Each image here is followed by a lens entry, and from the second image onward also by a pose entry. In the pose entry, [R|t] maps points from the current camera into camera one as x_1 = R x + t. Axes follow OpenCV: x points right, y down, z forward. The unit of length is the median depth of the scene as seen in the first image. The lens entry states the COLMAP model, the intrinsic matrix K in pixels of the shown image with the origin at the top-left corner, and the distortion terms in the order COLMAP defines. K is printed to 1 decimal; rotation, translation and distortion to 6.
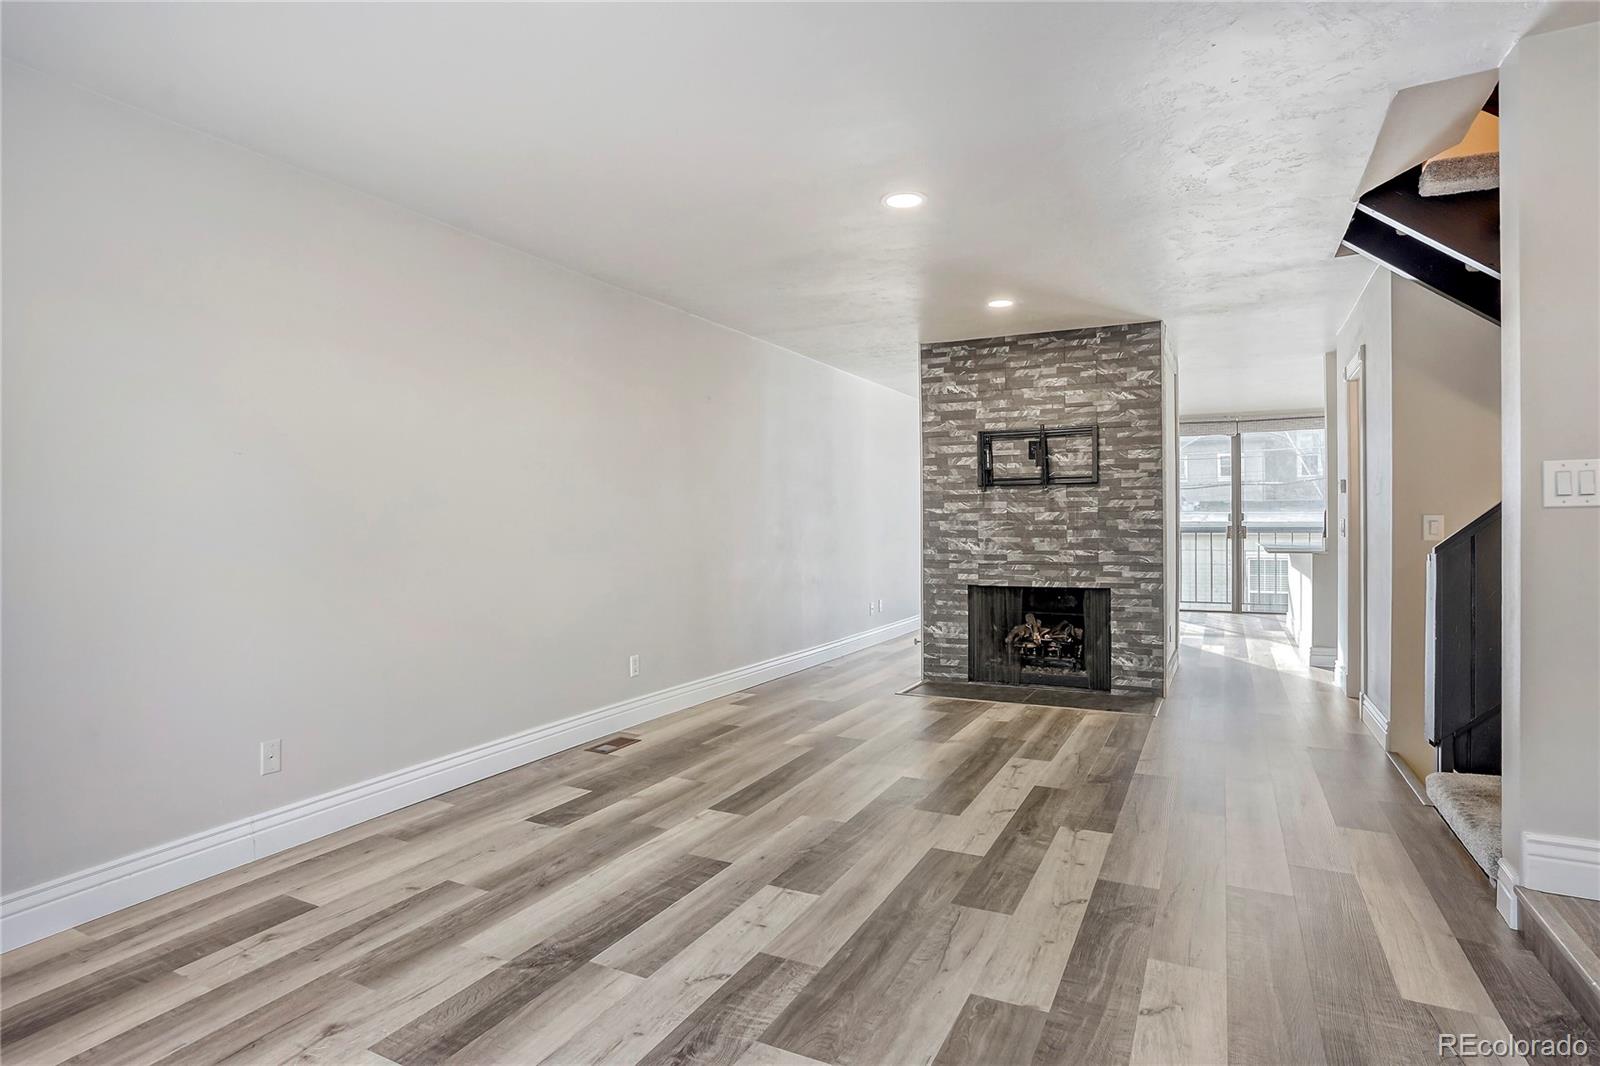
lens RADIAL K [[848.8, 0, 789.4], [0, 848.8, 531.6], [0, 0, 1]] dist [-0.052460, 0.022554]
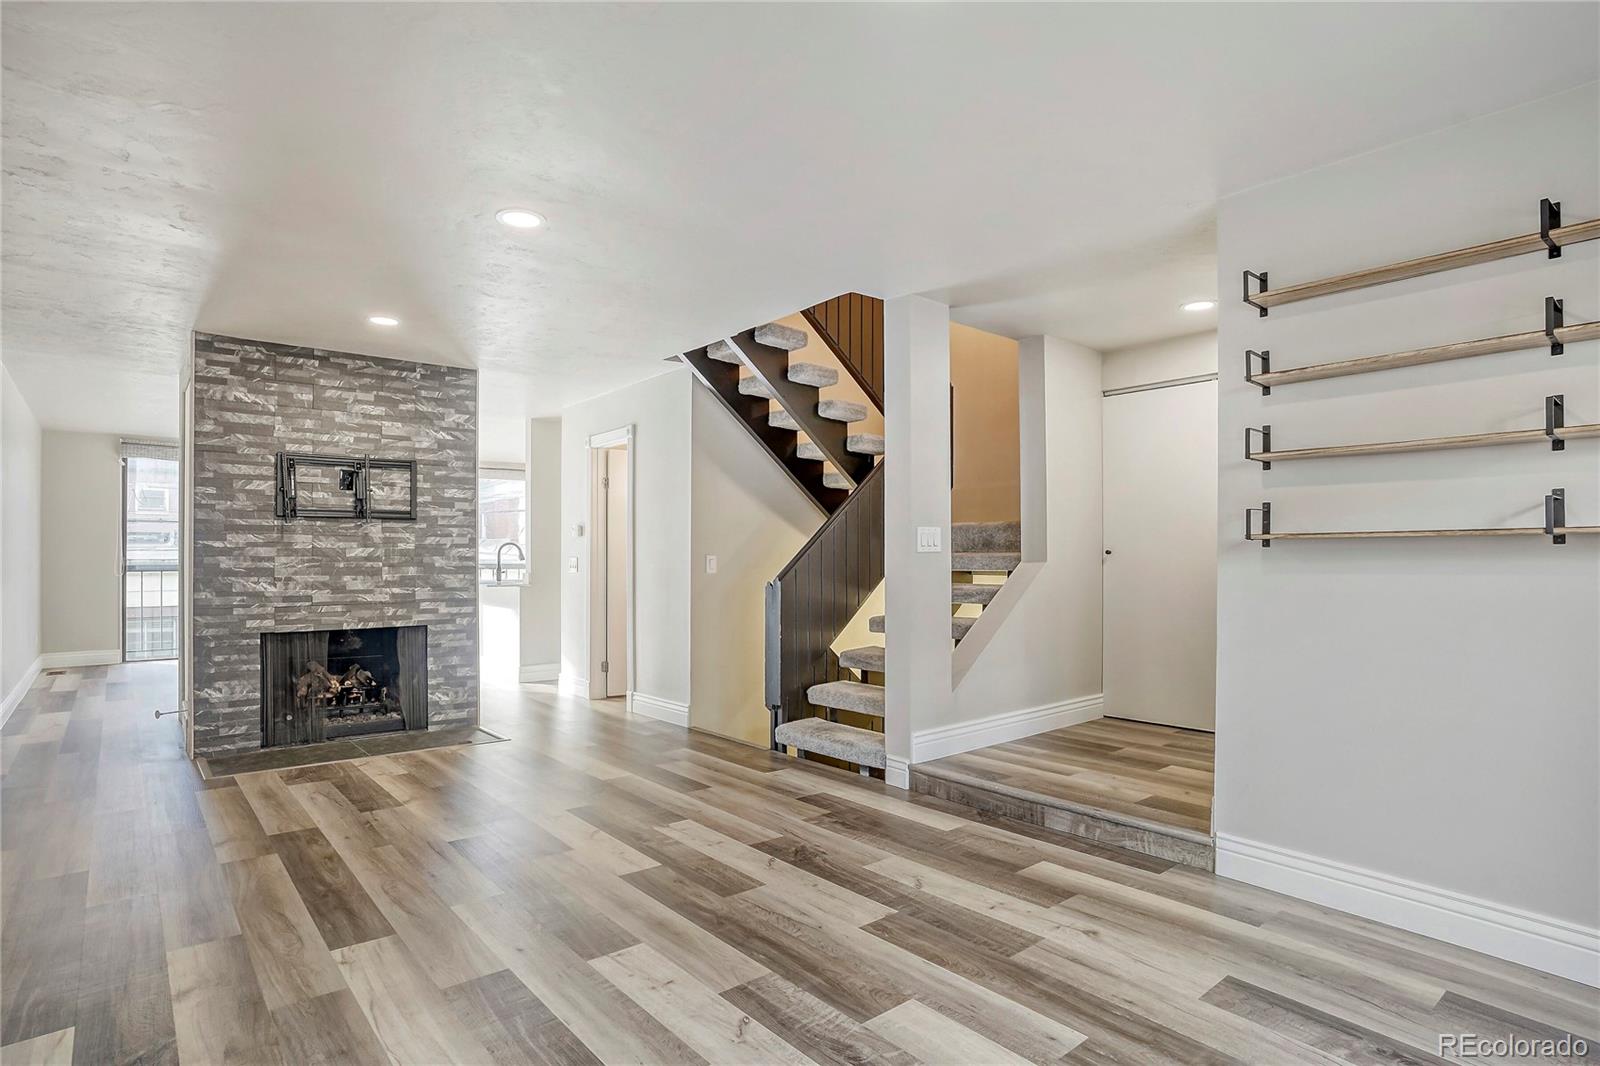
lens RADIAL K [[848.8, 0, 784.6], [0, 848.8, 547.1], [0, 0, 1]] dist [-0.052460, 0.022554]
pose [[0.393617, 0.018122, 0.919096, -0.363702], [0.007315, 0.999712, -0.022844, 0.000586], [-0.919245, 0.015715, 0.393371, 0.211773]]
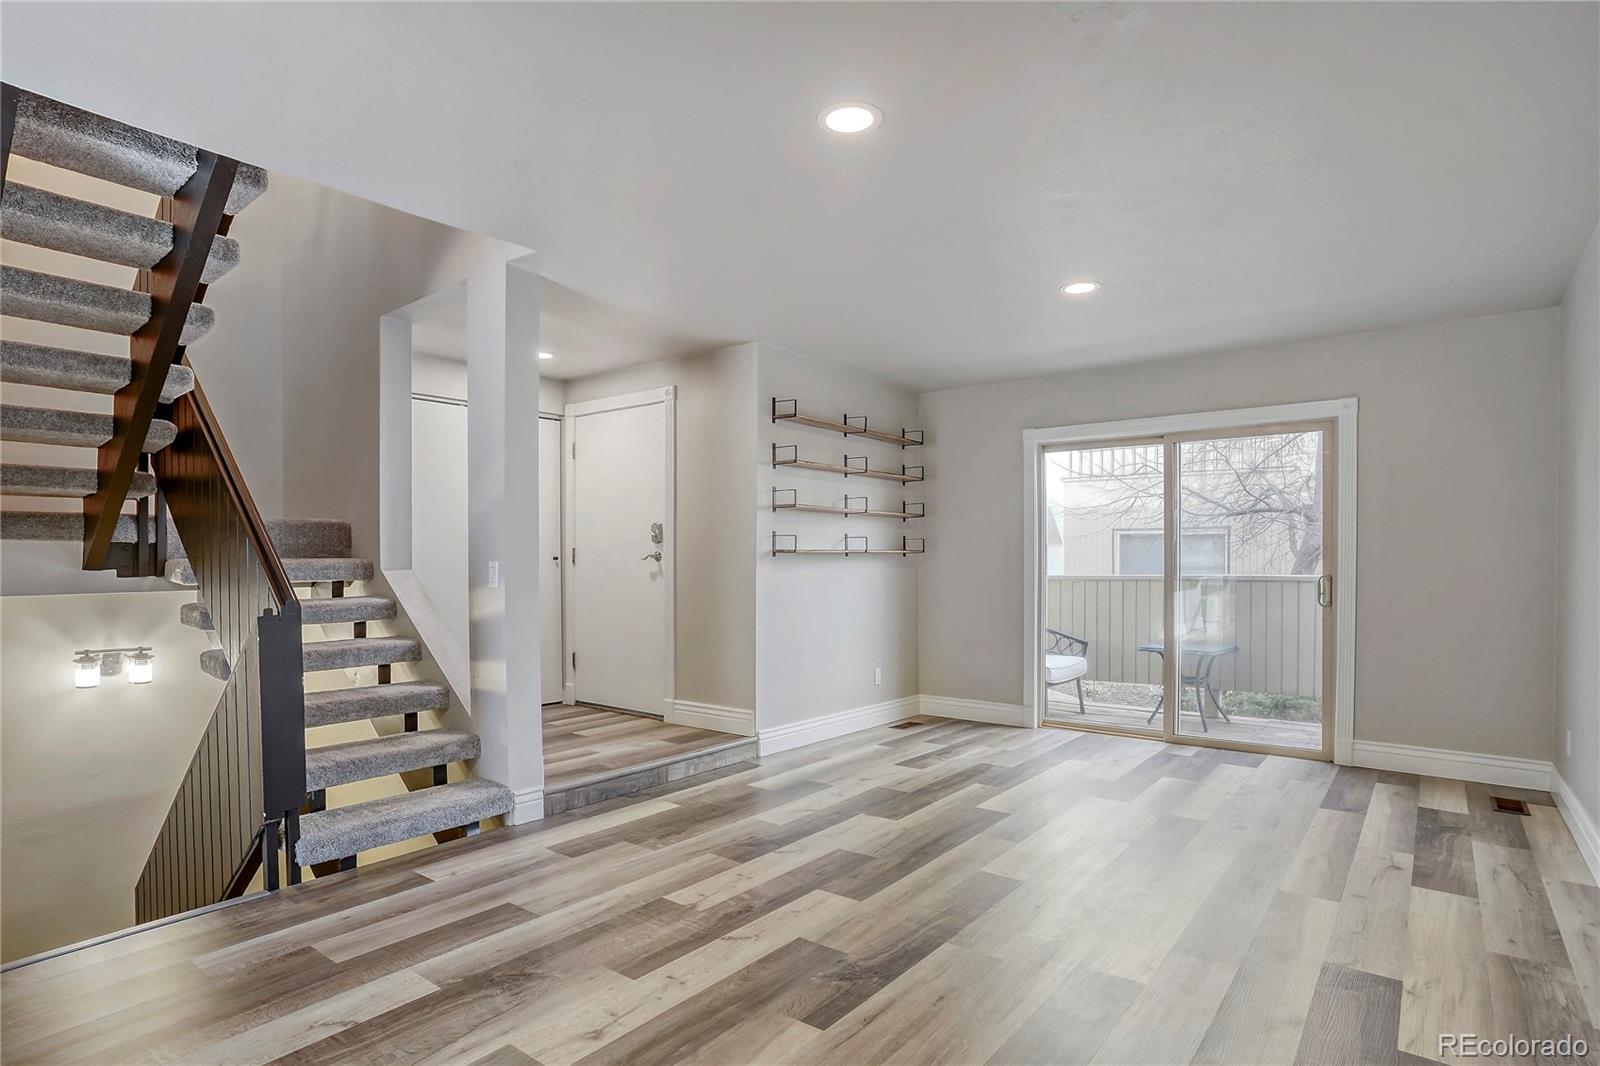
lens RADIAL K [[848.8, 0, 789.8], [0, 848.8, 563.9], [0, 0, 1]] dist [-0.052460, 0.022554]
pose [[-0.980351, 0.013039, 0.196830, 0.027295], [0.016903, 0.999696, 0.017960, -0.017688], [-0.196536, 0.020934, -0.980273, 1.025695]]
